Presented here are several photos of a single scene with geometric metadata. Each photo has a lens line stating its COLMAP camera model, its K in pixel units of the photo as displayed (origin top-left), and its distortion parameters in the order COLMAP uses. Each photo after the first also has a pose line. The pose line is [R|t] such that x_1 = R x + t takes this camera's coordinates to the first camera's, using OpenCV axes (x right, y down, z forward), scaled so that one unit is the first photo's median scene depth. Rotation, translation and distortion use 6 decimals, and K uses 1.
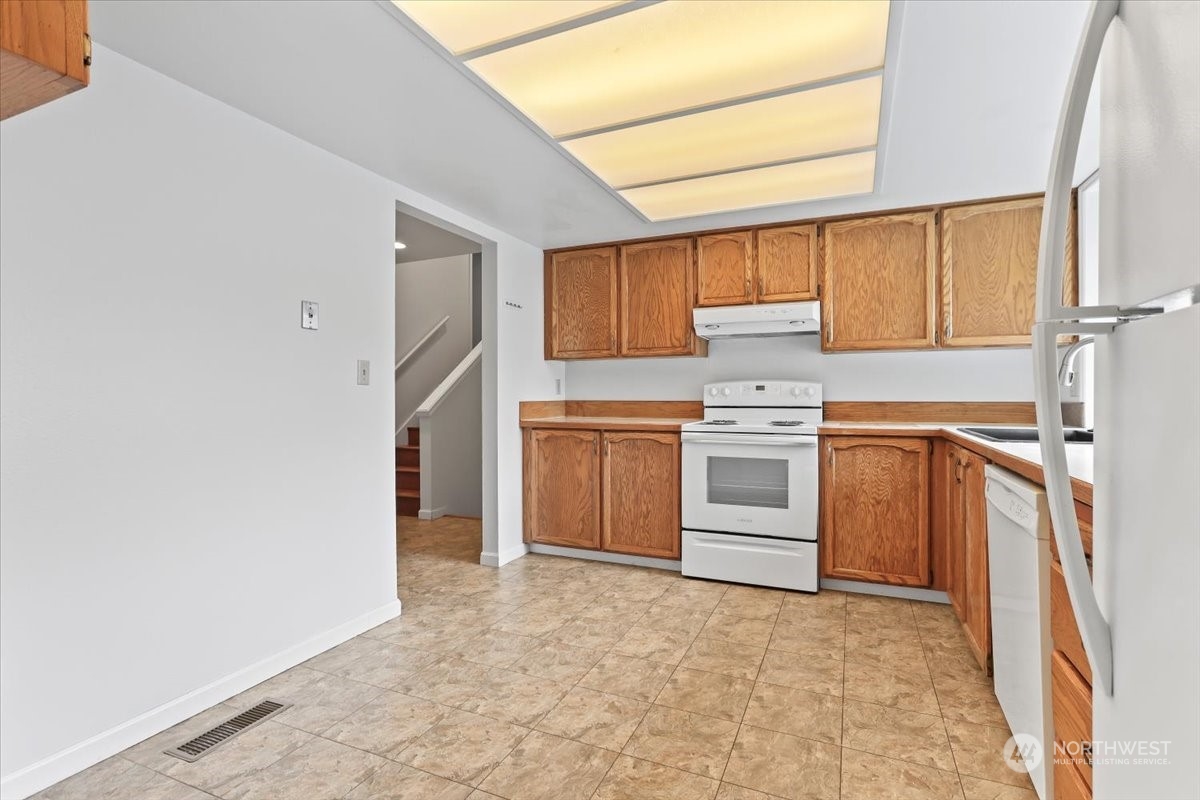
lens RADIAL K [[572.1, 0, 603.1], [0, 572.1, 398.3], [0, 0, 1]] dist [0.000746, 0.004688]
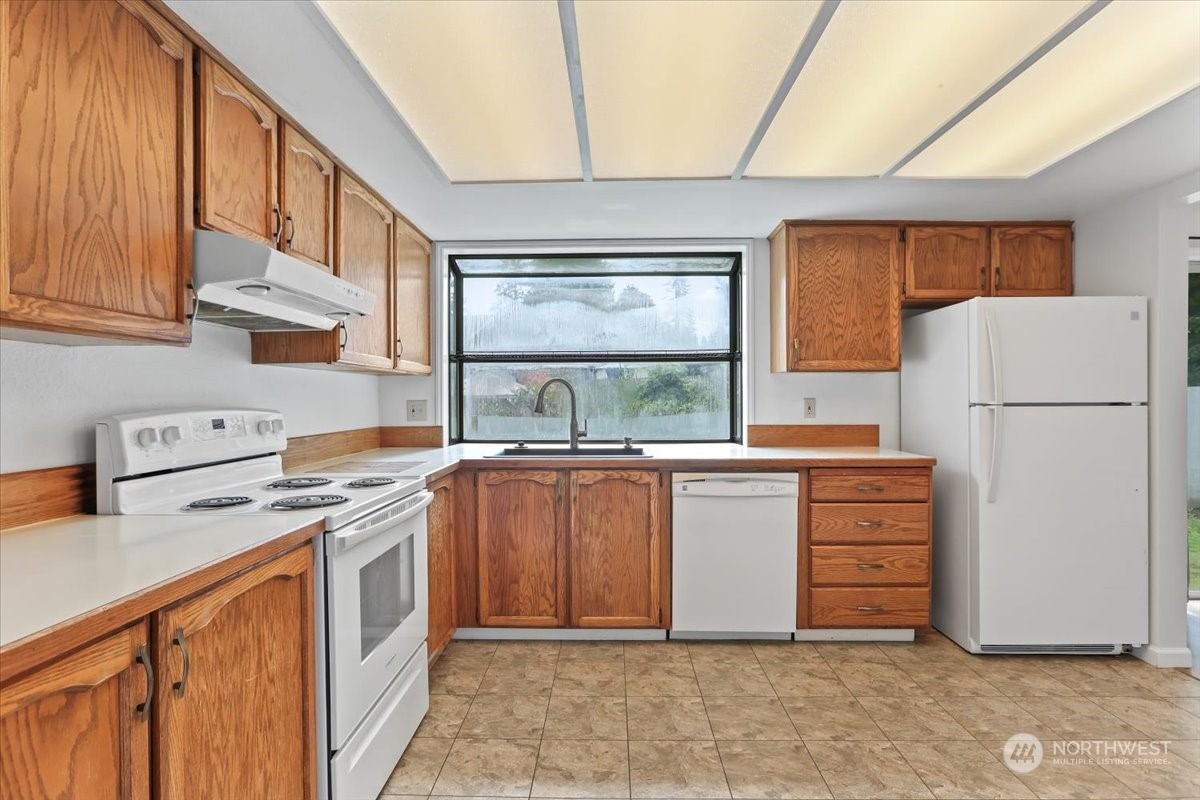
lens RADIAL K [[572.1, 0, 625.0], [0, 572.1, 400.0], [0, 0, 1]] dist [0.000746, 0.004688]
pose [[-0.388777, -0.000603, 0.921332, -0.410902], [0.001691, 0.999998, 0.001368, -0.050116], [-0.921330, 0.002090, -0.388775, 1.136730]]
